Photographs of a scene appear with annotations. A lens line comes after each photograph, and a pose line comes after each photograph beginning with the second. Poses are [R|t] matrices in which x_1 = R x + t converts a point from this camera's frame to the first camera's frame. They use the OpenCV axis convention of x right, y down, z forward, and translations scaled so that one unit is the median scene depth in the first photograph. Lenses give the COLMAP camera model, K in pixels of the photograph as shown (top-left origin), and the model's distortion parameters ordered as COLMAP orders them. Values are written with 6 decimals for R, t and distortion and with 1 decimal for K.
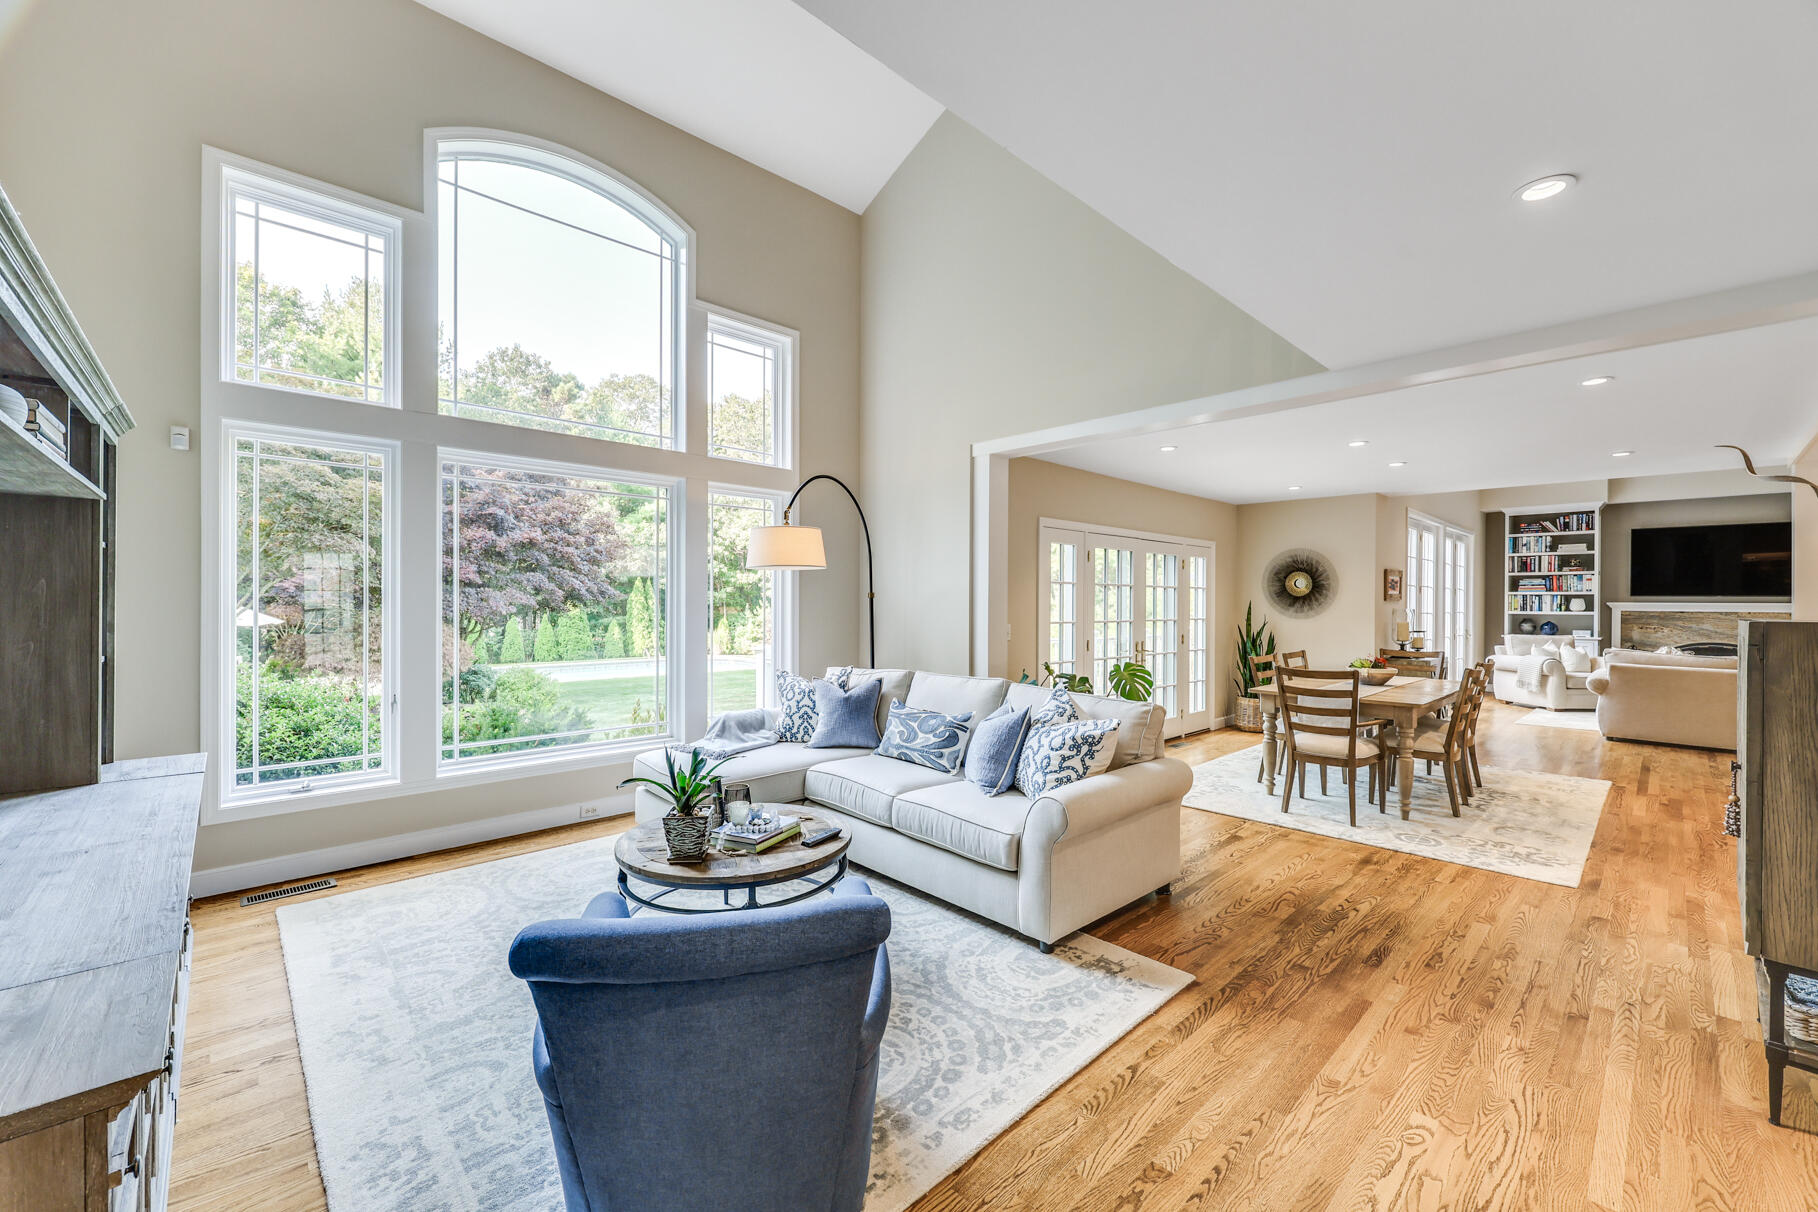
lens RADIAL K [[729.0, 0, 916.8], [0, 729.0, 597.9], [0, 0, 1]] dist [0.009543, 0.000800]
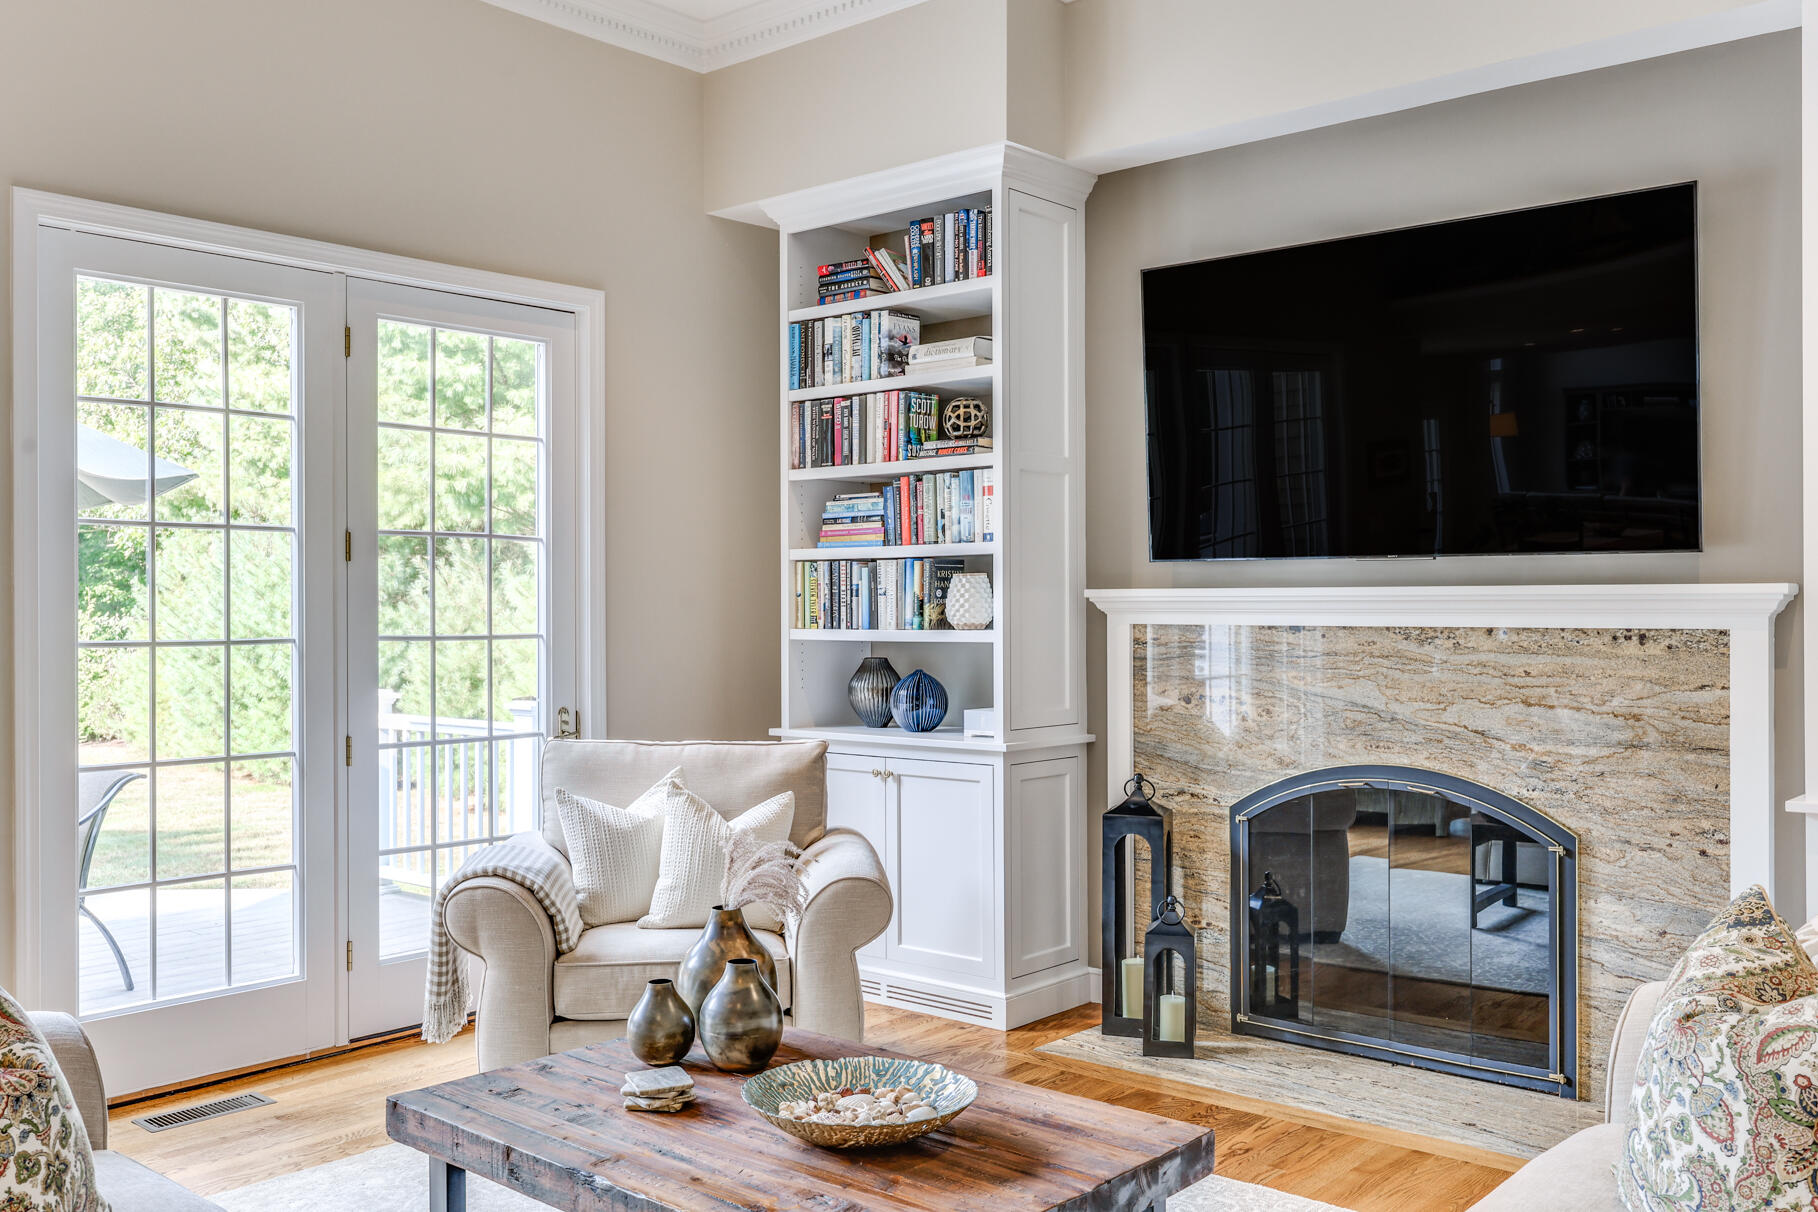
lens RADIAL K [[1584.2, 0, 913.4], [0, 1584.2, 599.0], [0, 0, 1]] dist [0.008984, 0.005270]
pose [[0.995905, -0.008800, 0.089973, 1.113551], [0.008552, 0.999958, 0.003142, 0.009668], [-0.089997, -0.002360, 0.995939, 0.667178]]
